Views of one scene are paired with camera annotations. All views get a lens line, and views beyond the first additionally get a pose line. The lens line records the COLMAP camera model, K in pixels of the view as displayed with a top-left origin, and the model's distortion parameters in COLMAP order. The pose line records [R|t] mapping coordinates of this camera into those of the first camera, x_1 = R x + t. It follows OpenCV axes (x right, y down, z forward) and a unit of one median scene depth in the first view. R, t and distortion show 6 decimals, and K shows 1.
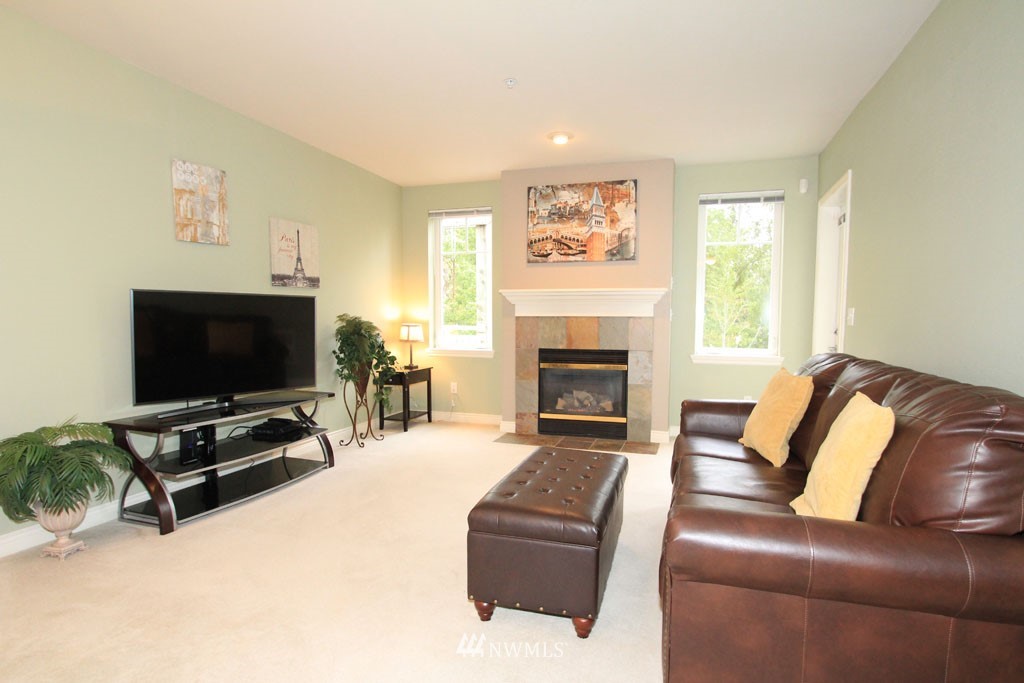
lens RADIAL K [[567.1, 0, 512.0], [0, 567.1, 341.5], [0, 0, 1]] dist [-0.000098, 0.000065]
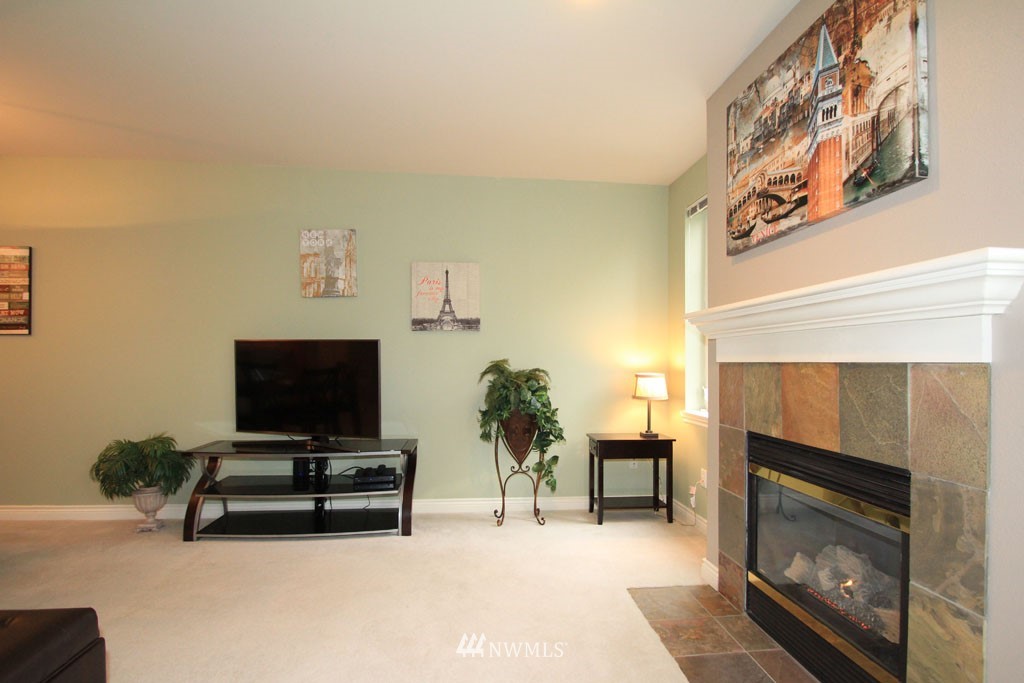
lens RADIAL K [[490.2, 0, 514.2], [0, 490.2, 351.3], [0, 0, 1]] dist [0.001966, -0.010312]
pose [[0.402572, -0.019006, -0.915191, 0.366026], [-0.043584, 0.998253, -0.039903, -0.030766], [0.914350, 0.055951, 0.401041, 0.697226]]
